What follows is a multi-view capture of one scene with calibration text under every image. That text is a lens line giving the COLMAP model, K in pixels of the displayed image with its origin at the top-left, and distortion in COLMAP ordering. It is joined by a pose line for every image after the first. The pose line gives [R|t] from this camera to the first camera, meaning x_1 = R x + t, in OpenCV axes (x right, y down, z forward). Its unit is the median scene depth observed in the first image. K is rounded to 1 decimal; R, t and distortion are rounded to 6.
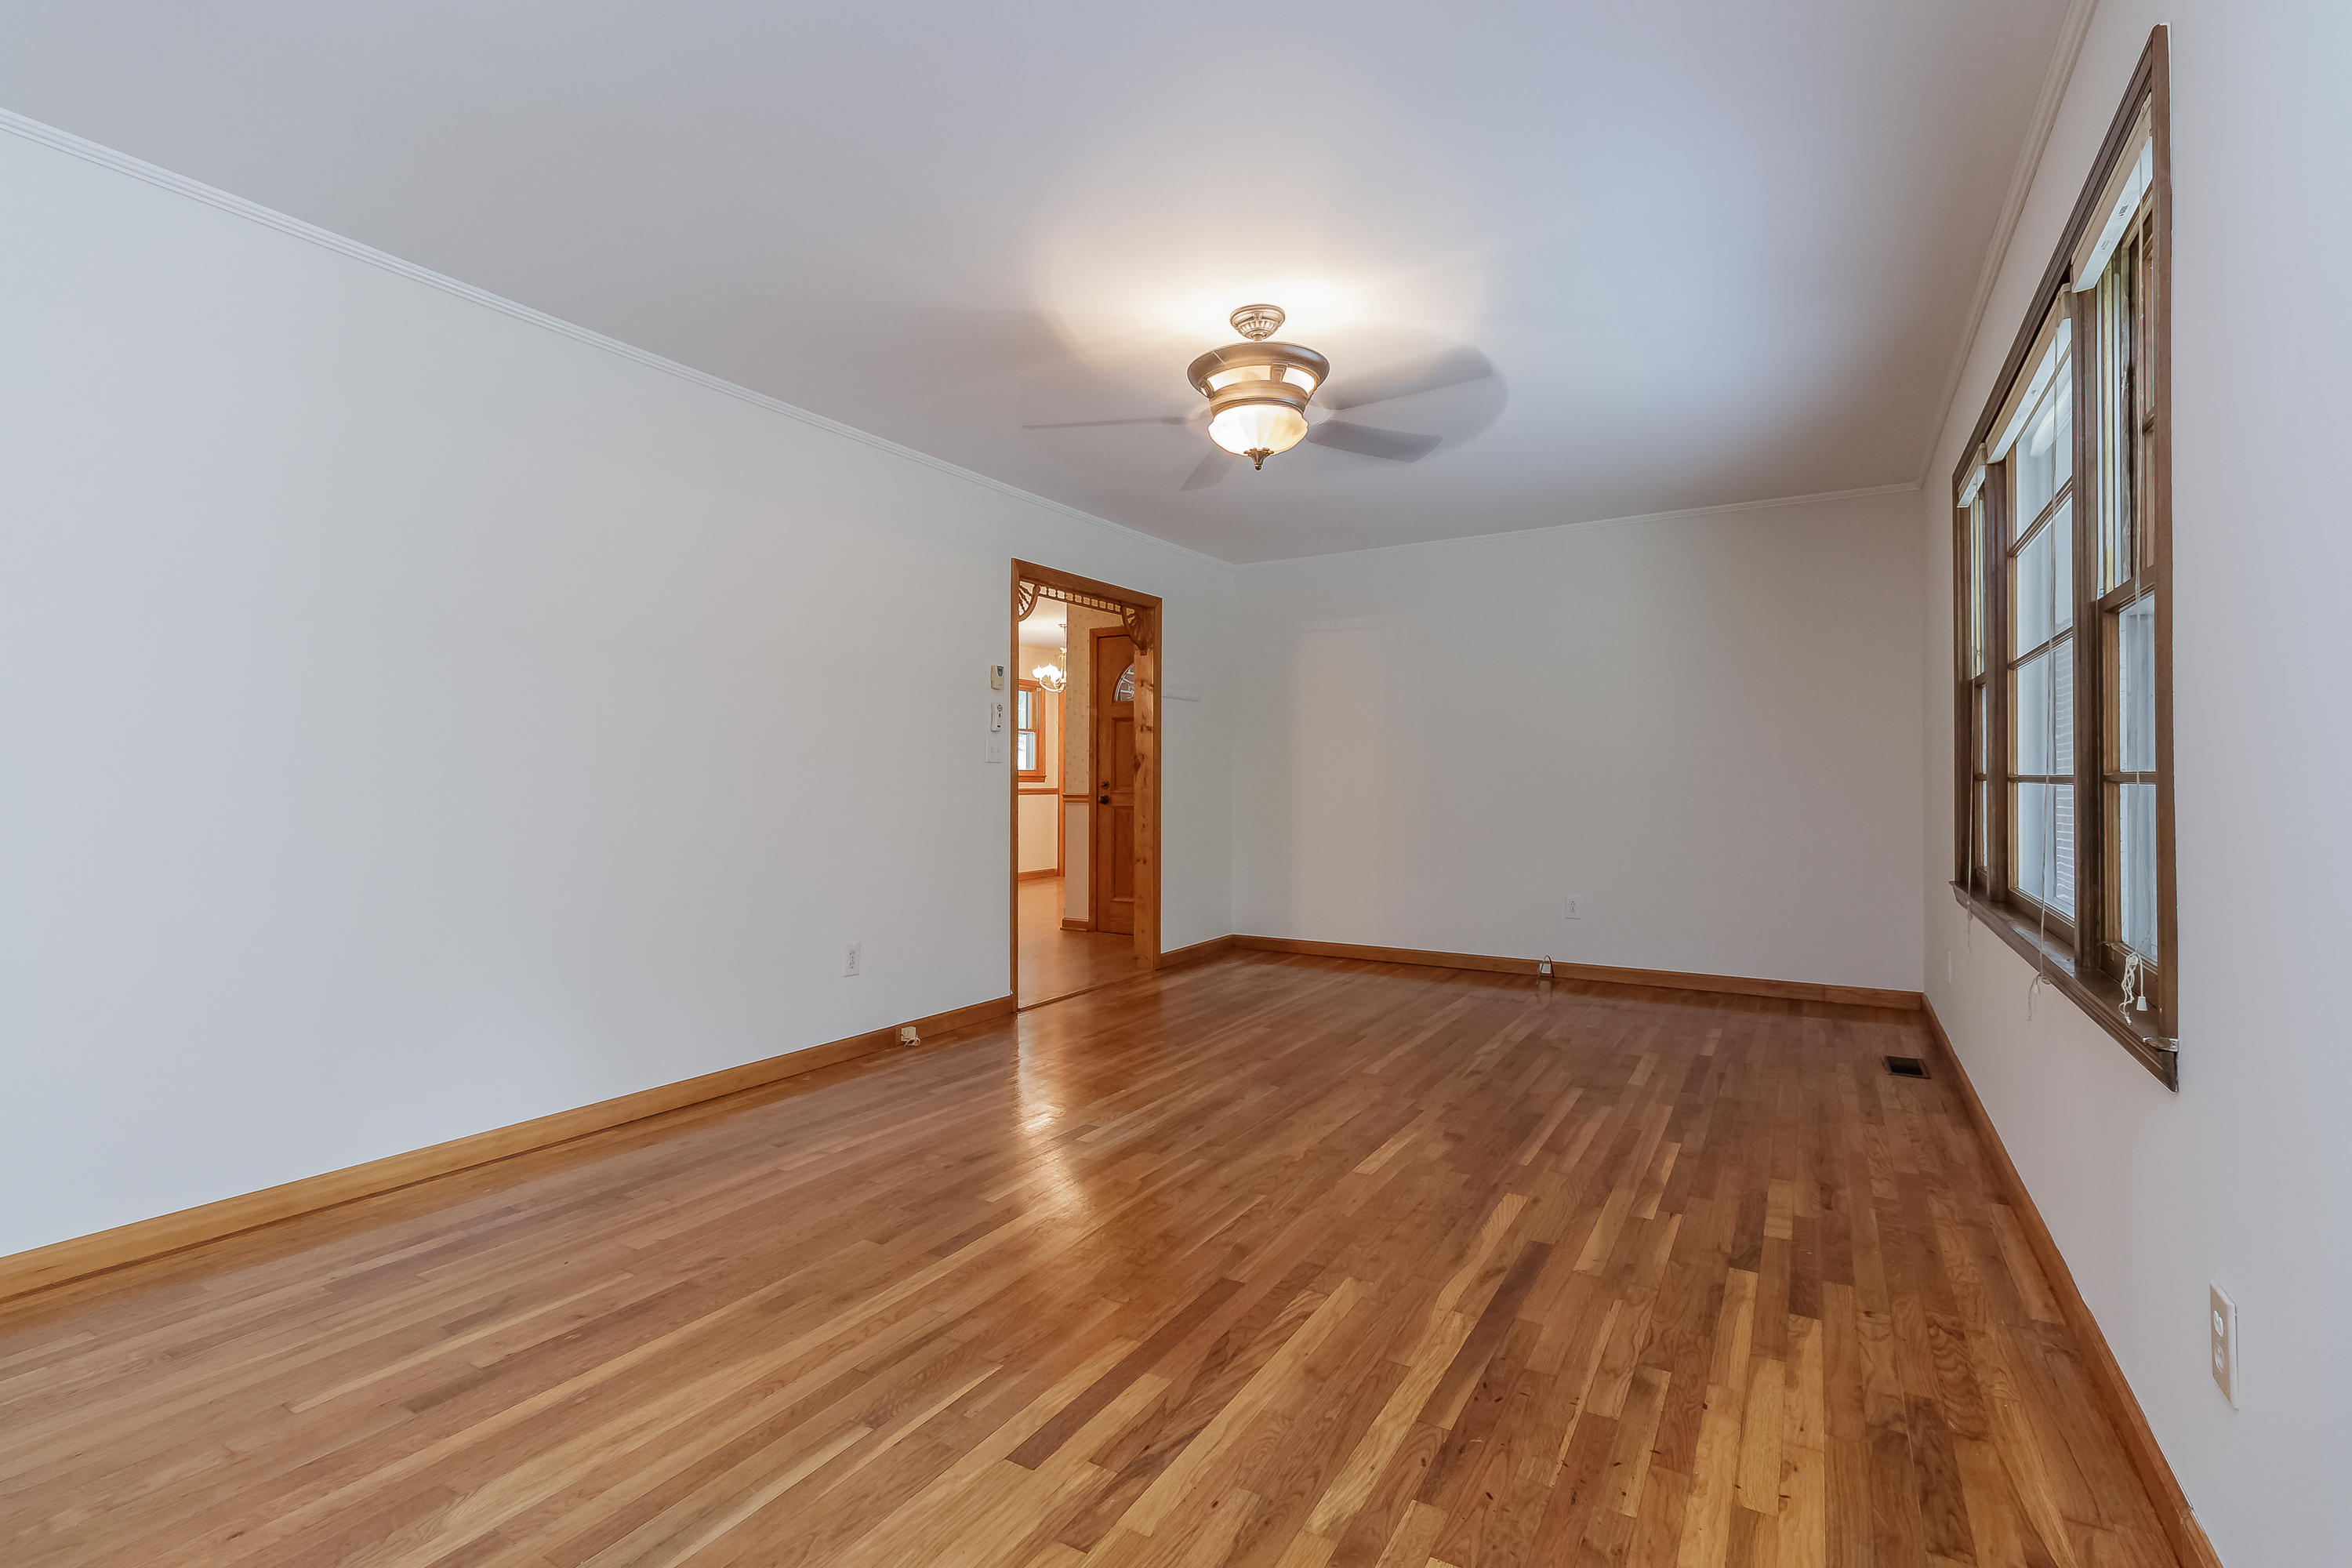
lens RADIAL K [[1108.4, 0, 1170.3], [0, 1108.4, 777.7], [0, 0, 1]] dist [-0.001420, -0.000121]
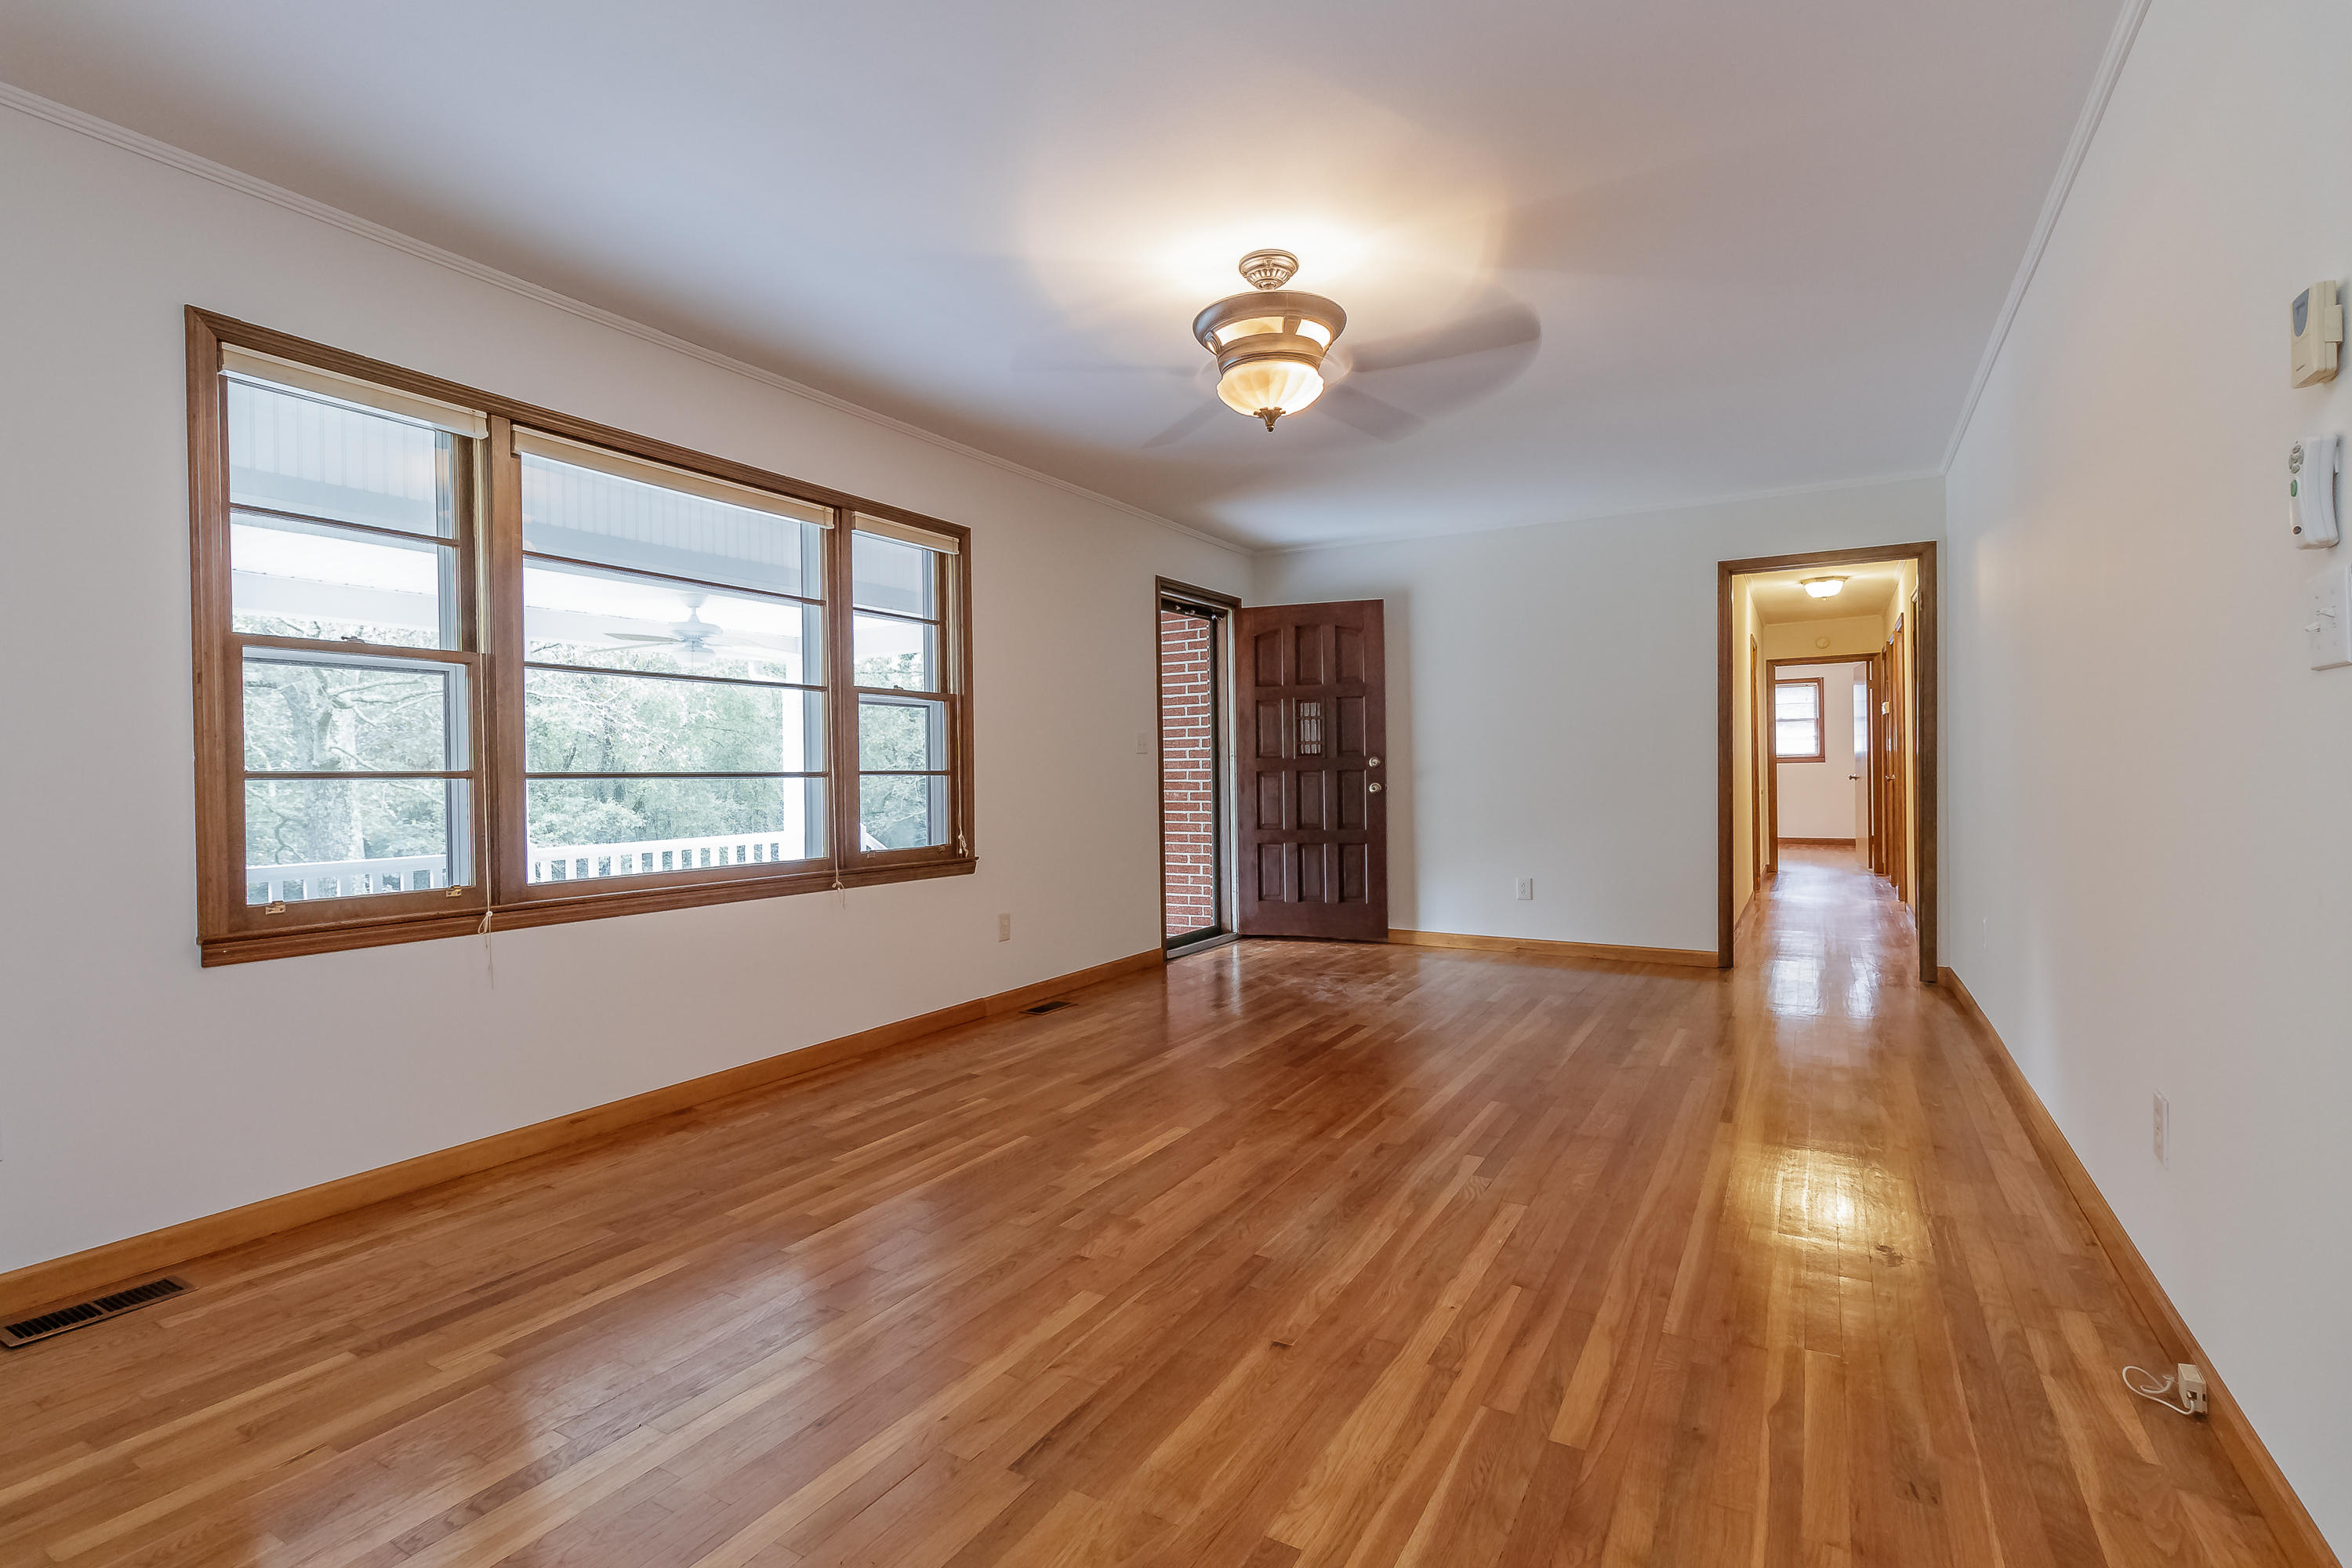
lens RADIAL K [[1108.4, 0, 1170.3], [0, 1108.4, 777.7], [0, 0, 1]] dist [-0.001420, -0.000121]
pose [[-0.999868, 0.015242, -0.005590, 0.173657], [0.015244, 0.999884, -0.000237, 0.012538], [0.005586, -0.000322, -0.999984, 1.931117]]
